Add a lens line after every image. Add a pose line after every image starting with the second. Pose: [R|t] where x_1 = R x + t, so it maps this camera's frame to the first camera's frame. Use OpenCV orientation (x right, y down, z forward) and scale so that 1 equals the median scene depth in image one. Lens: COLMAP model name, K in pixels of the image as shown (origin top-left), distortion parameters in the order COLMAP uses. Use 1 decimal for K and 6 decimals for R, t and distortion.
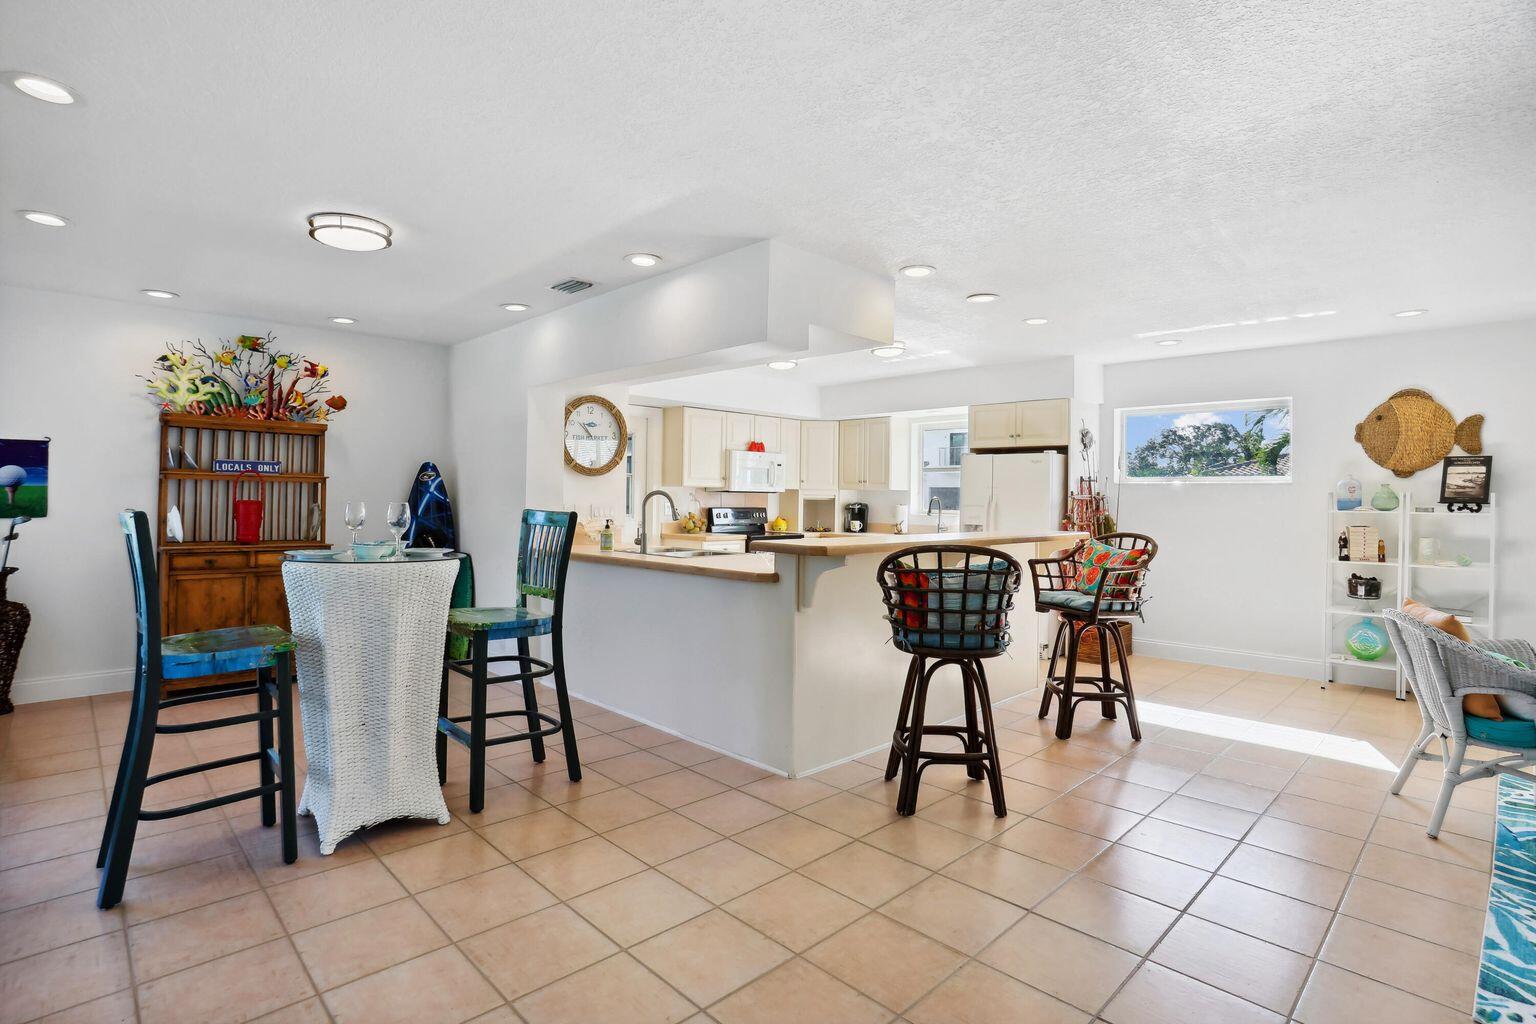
lens RADIAL K [[753.4, 0, 766.0], [0, 753.4, 489.3], [0, 0, 1]] dist [-0.042658, -0.000063]
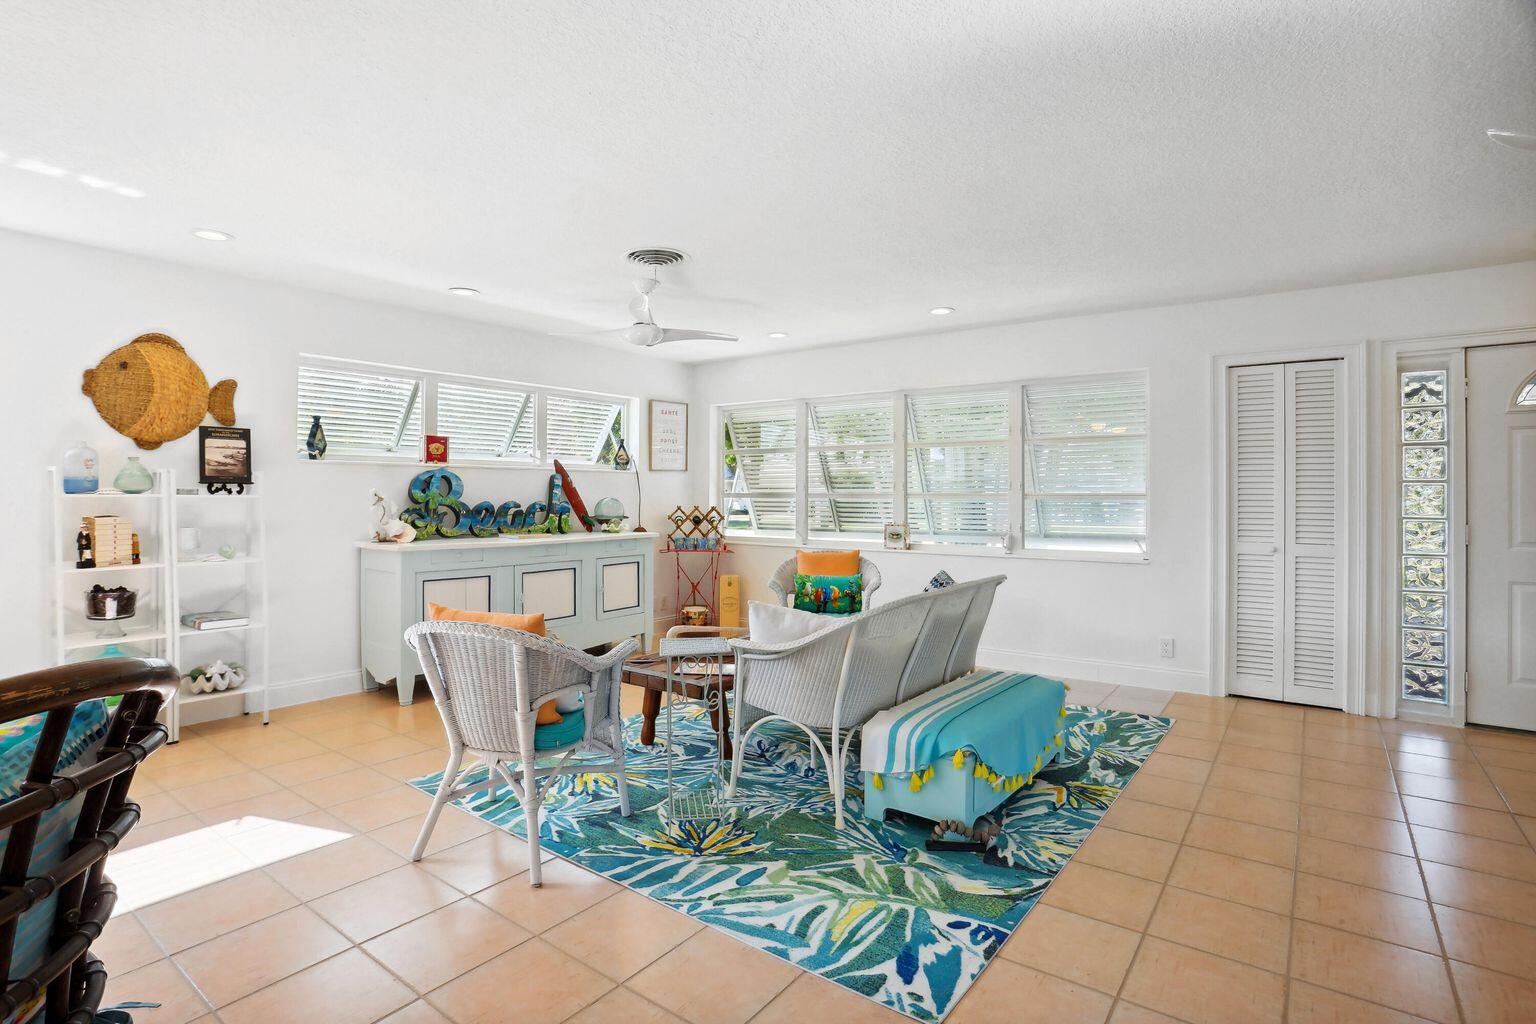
lens RADIAL K [[753.4, 0, 766.0], [0, 753.4, 489.3], [0, 0, 1]] dist [-0.042658, -0.000063]
pose [[-0.163436, -0.009248, 0.986511, 0.025094], [-0.019966, 0.999782, 0.006065, 0.008432], [-0.986352, -0.018706, -0.163585, 0.517803]]
